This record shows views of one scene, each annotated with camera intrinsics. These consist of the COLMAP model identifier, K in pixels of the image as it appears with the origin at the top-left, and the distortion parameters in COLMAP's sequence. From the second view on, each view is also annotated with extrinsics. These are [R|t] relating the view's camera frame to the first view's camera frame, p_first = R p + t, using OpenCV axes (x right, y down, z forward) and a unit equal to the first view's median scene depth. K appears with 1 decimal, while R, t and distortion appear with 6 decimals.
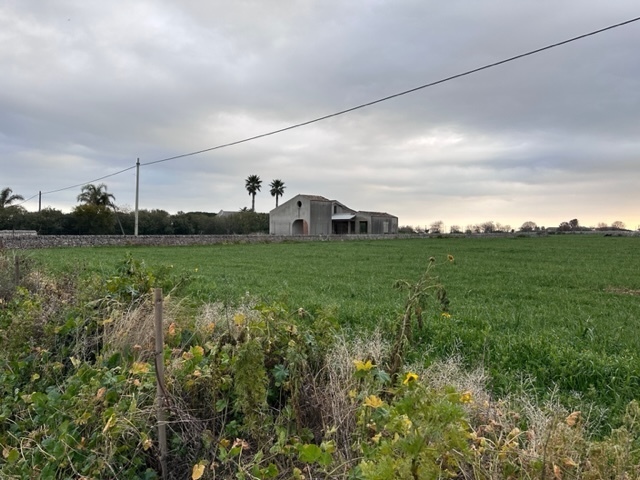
lens RADIAL K [[447.7, 0, 315.8], [0, 447.7, 242.5], [0, 0, 1]] dist [0.068522, -0.072740]
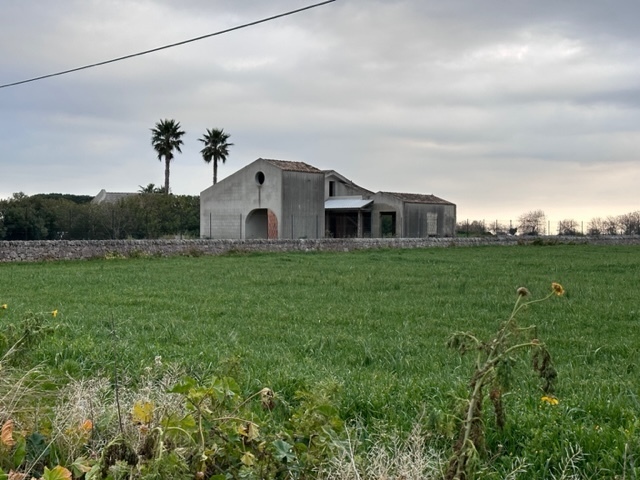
lens RADIAL K [[895.8, 0, 322.7], [0, 895.8, 237.4], [0, 0, 1]] dist [0.062919, 0.000000]
pose [[0.999434, -0.003911, 0.033398, -0.000844], [0.004522, 0.999824, -0.018229, -0.001705], [-0.033321, 0.018370, 0.999276, -0.005320]]
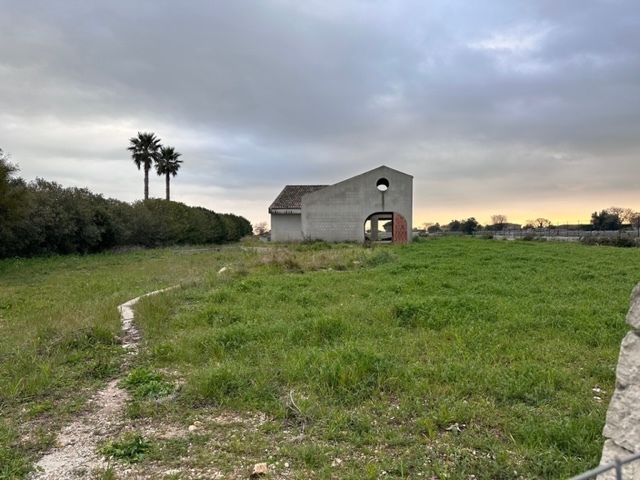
lens RADIAL K [[447.7, 0, 320.4], [0, 447.7, 239.4], [0, 0, 1]] dist [0.068522, -0.072740]
pose [[0.779153, -0.017315, 0.626595, -0.845881], [0.026630, 0.999630, -0.005491, -0.031658], [-0.626268, 0.020964, 0.779326, 1.175706]]
